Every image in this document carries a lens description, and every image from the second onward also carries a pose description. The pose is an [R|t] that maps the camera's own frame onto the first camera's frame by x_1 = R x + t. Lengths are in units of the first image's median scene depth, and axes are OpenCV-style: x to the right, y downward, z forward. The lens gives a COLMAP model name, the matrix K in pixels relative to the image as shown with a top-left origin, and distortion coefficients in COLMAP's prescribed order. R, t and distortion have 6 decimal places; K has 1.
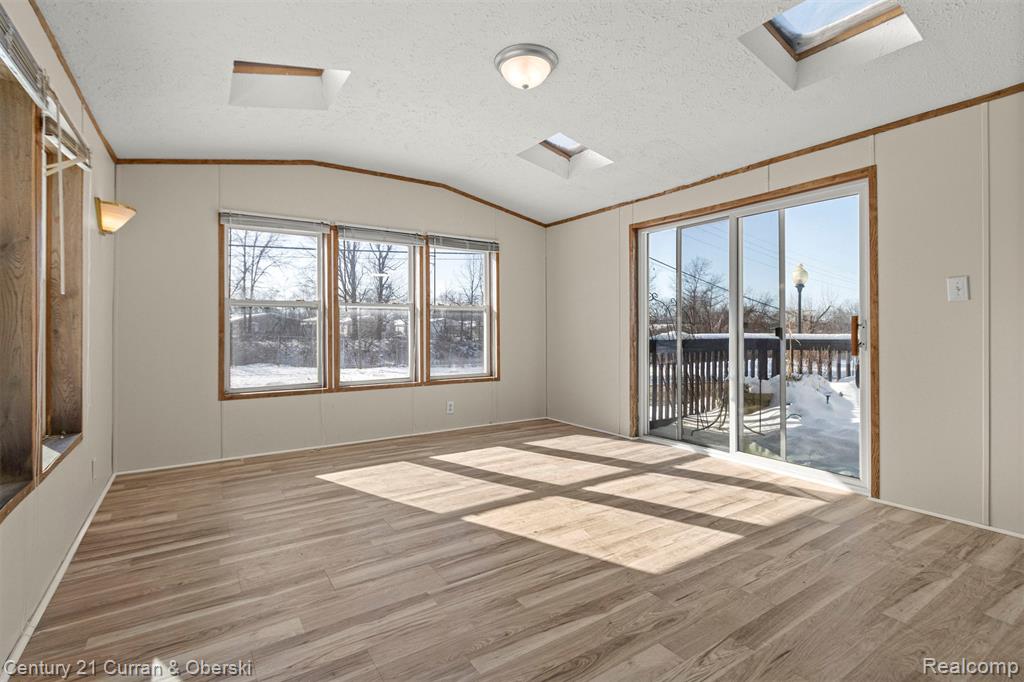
lens RADIAL K [[472.9, 0, 489.9], [0, 472.9, 321.7], [0, 0, 1]] dist [0.001684, -0.000745]
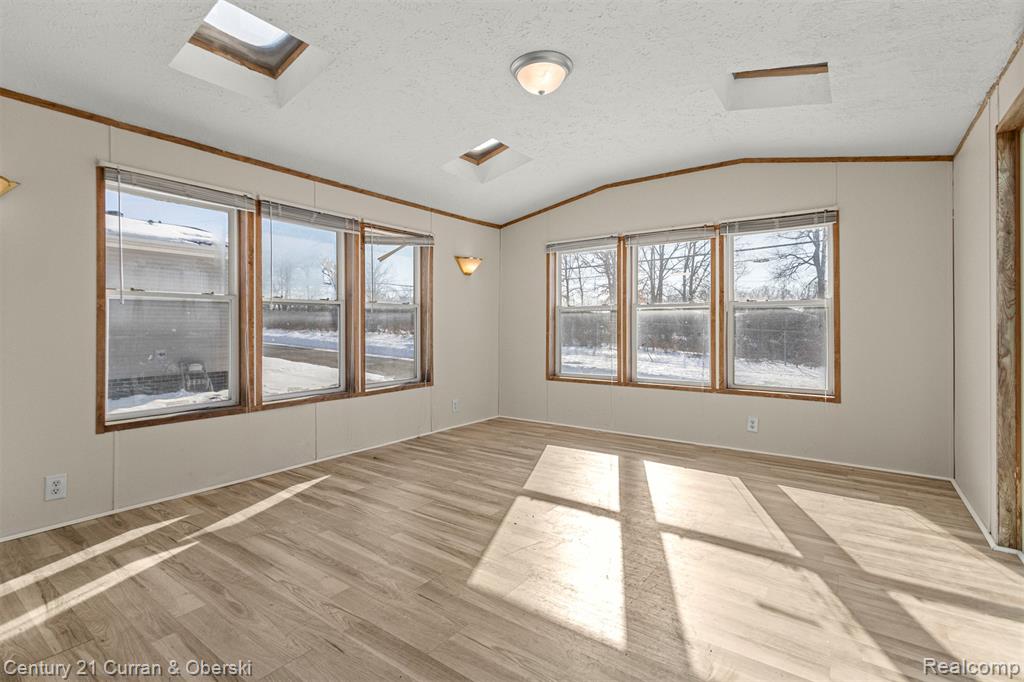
lens RADIAL K [[472.9, 0, 515.5], [0, 472.9, 322.9], [0, 0, 1]] dist [0.001684, -0.000745]
pose [[0.373725, -0.014352, -0.927429, 0.859328], [0.005607, 0.999897, -0.013213, 0.018326], [0.927523, -0.000262, 0.373767, 0.500532]]
